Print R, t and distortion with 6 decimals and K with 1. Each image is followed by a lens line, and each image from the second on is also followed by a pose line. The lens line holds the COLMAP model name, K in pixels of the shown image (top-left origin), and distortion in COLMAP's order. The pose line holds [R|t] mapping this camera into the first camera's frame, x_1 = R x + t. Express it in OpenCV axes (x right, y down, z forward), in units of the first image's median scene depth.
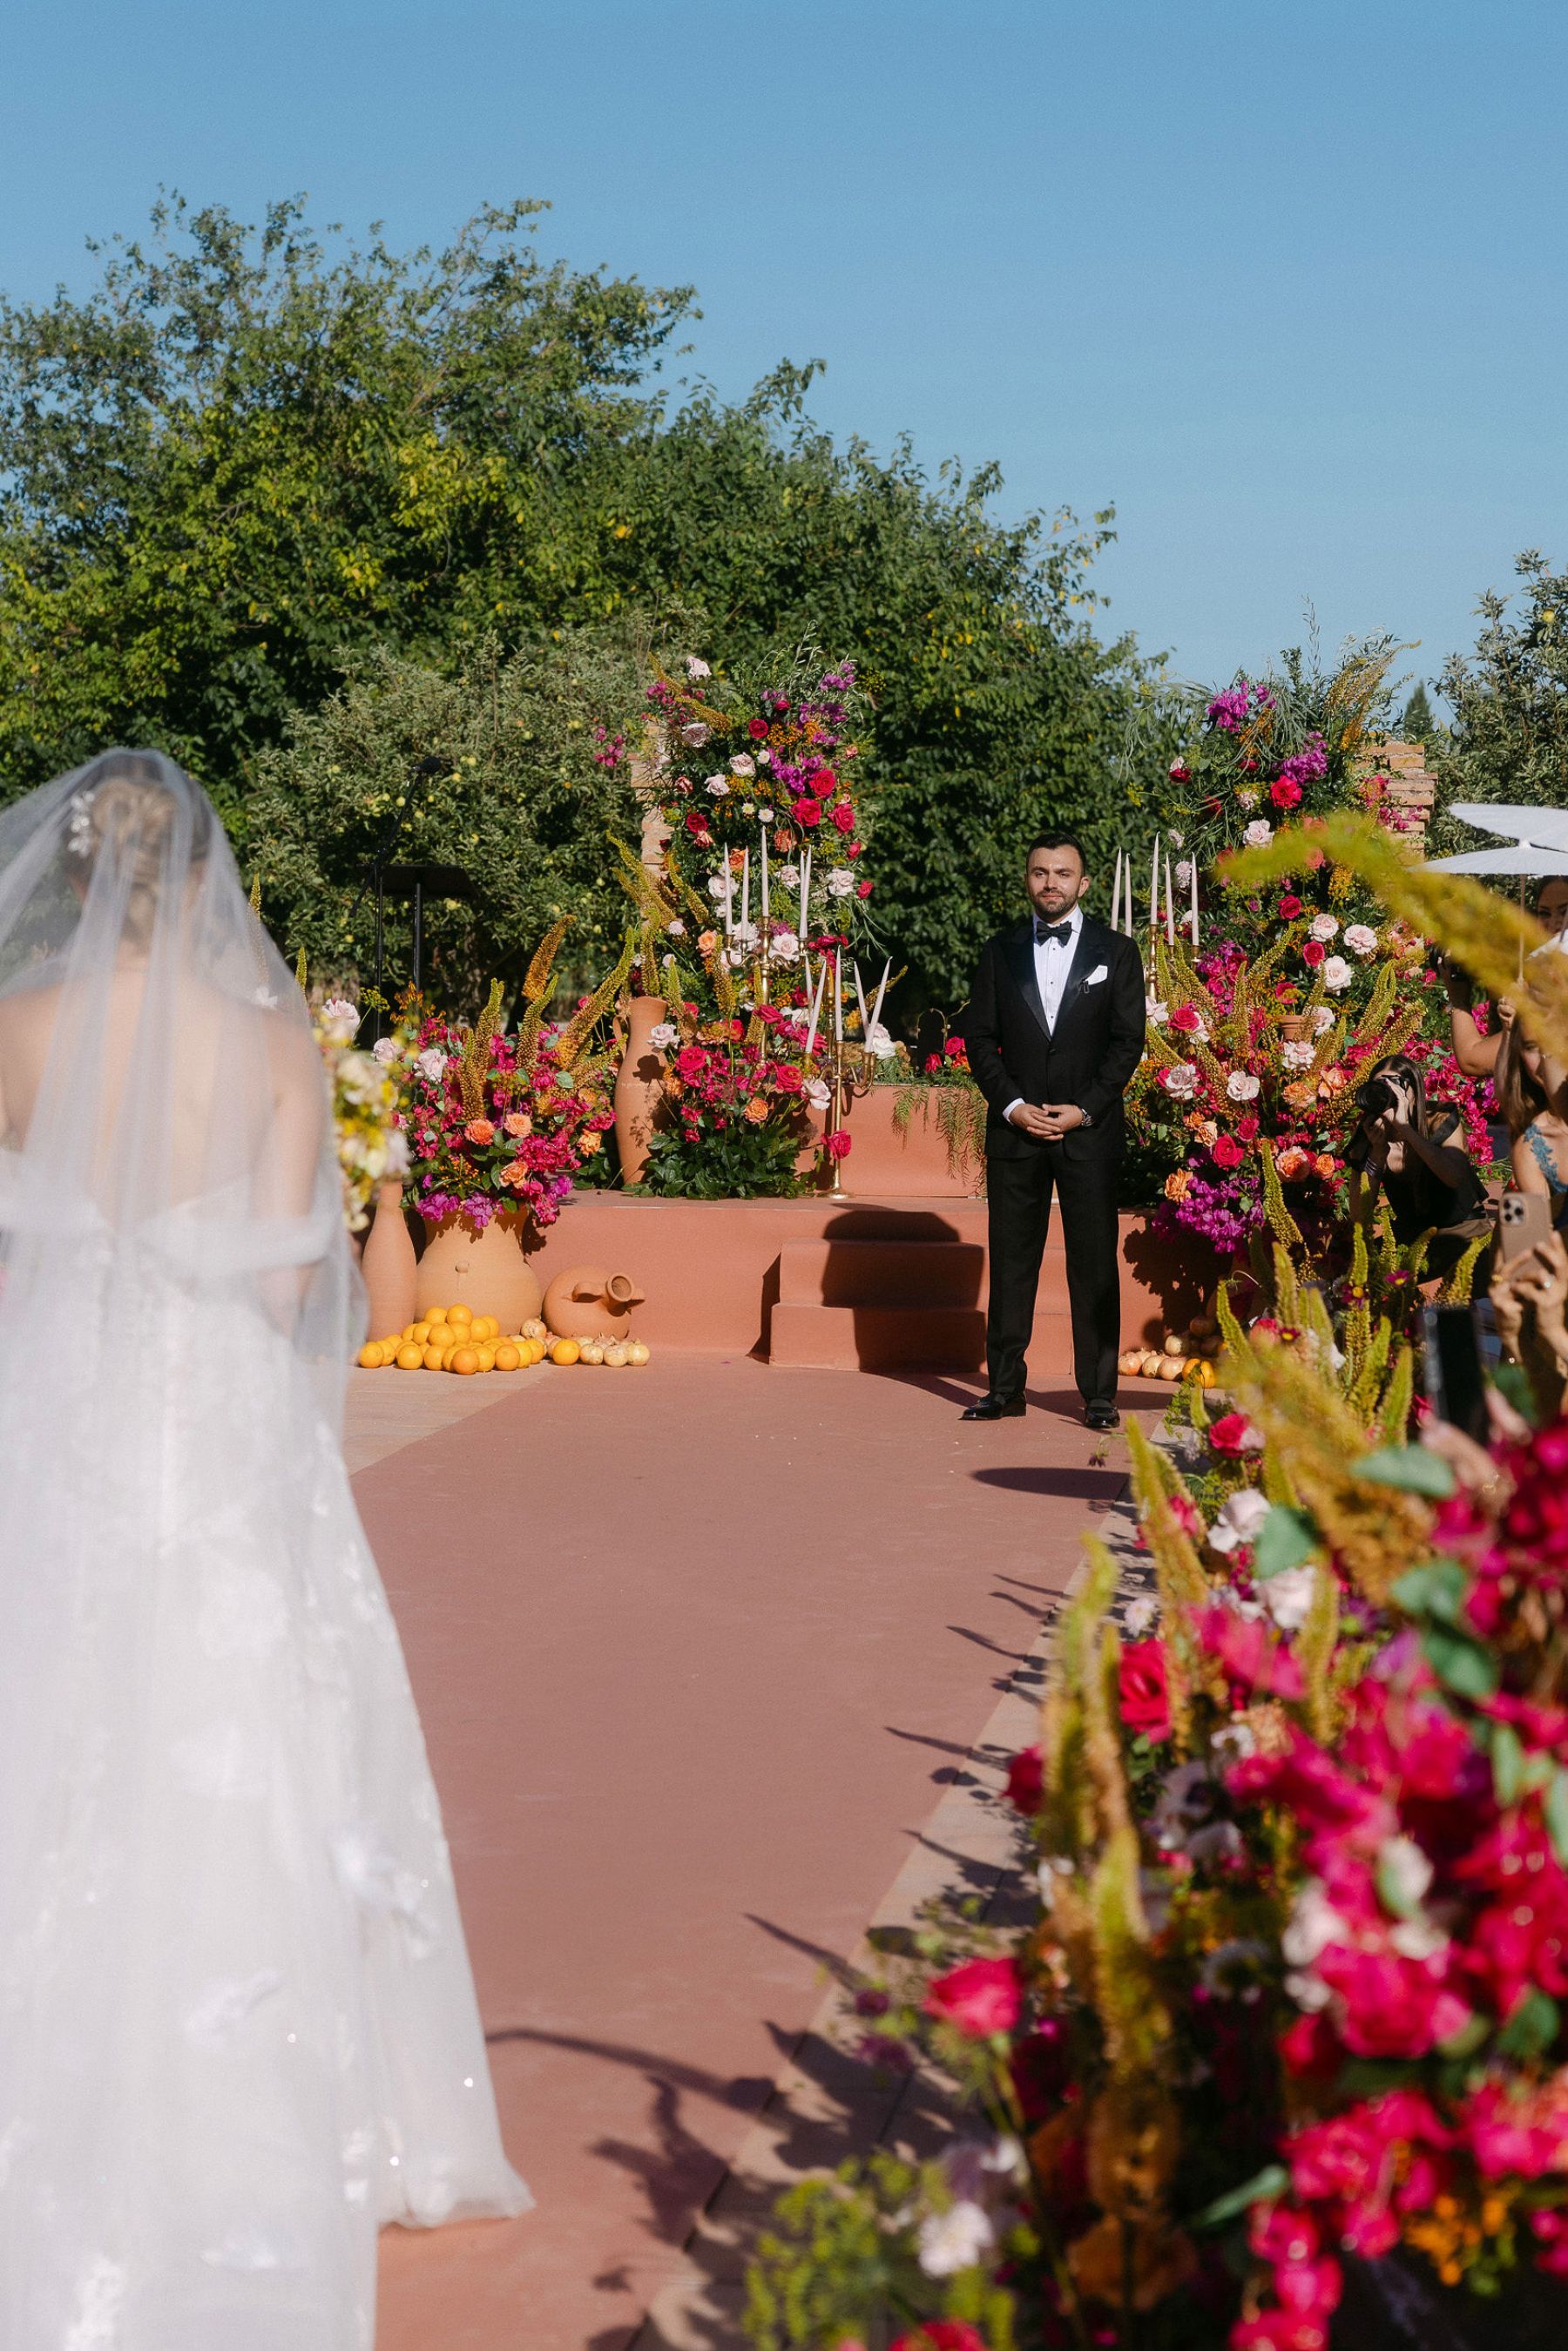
lens RADIAL K [[4887.8, 0, 735.7], [0, 4887.8, 979.2], [0, 0, 1]] dist [0.014294, 0.204596]
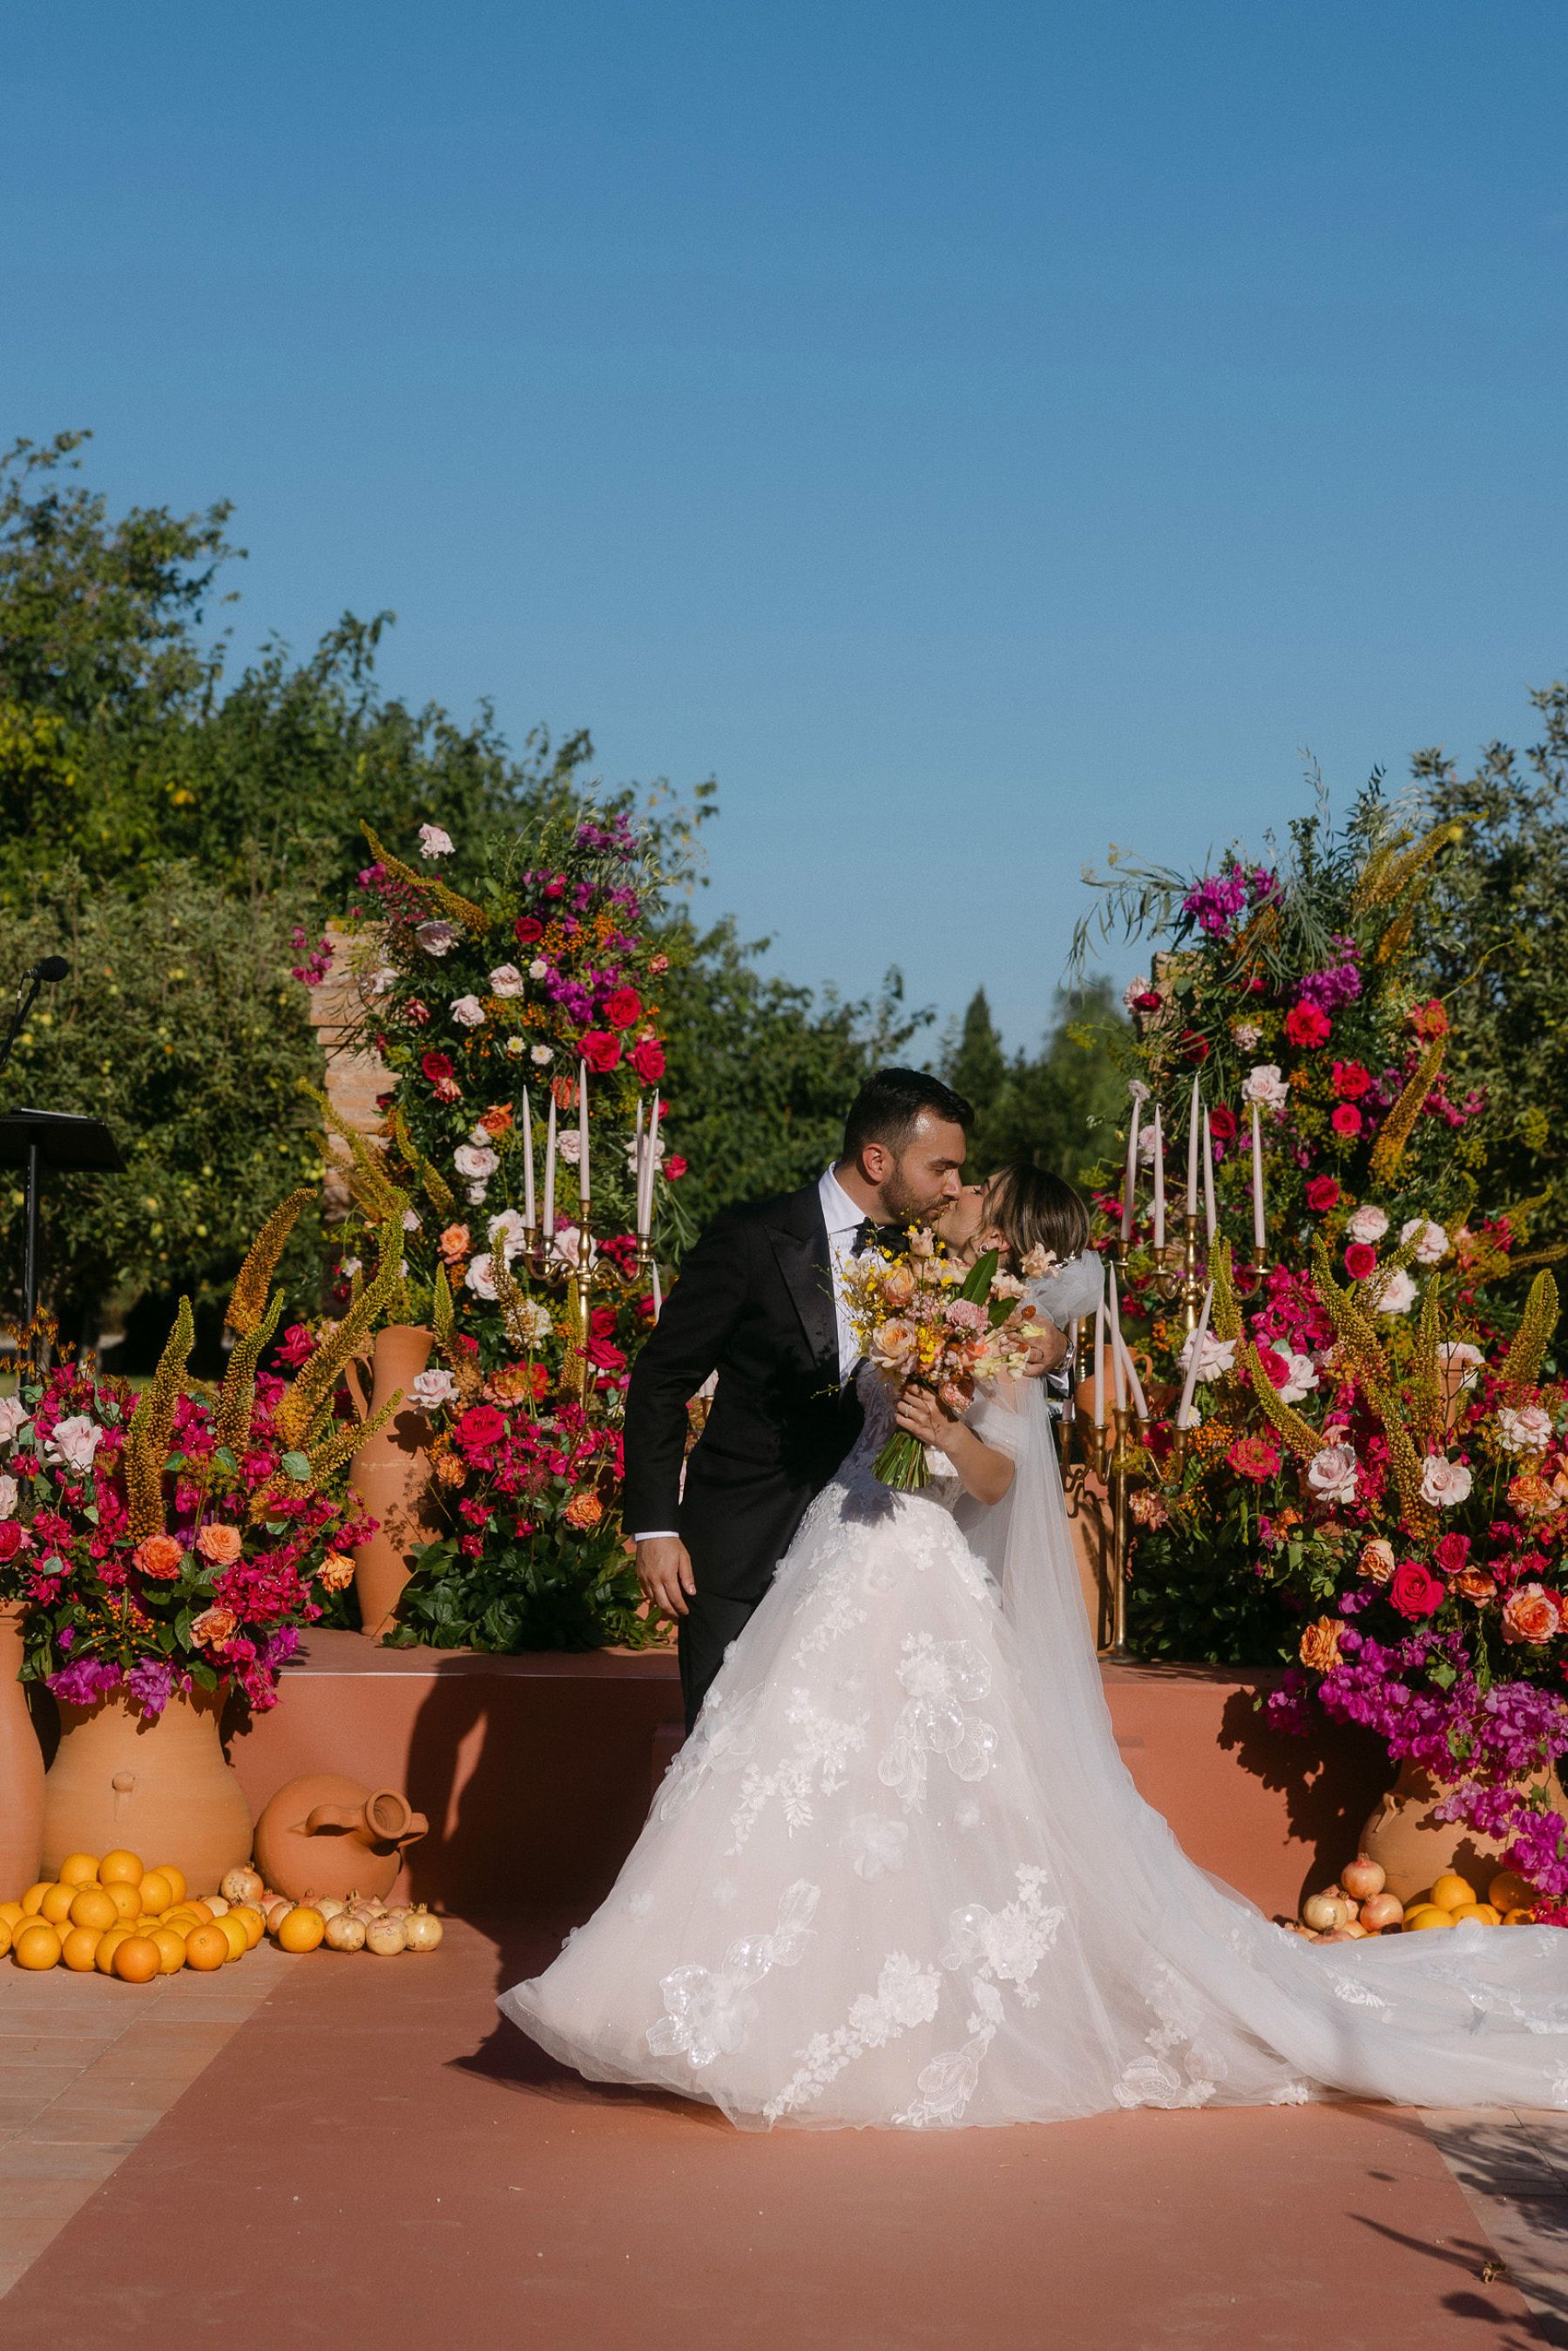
lens RADIAL K [[4887.8, 0, 735.7], [0, 4887.8, 979.2], [0, 0, 1]] dist [0.014294, 0.204596]
pose [[0.995179, 0.008630, 0.097696, -0.033155], [-0.002423, 0.997981, -0.063474, -0.001013], [-0.098046, 0.062931, 0.993190, 0.320413]]
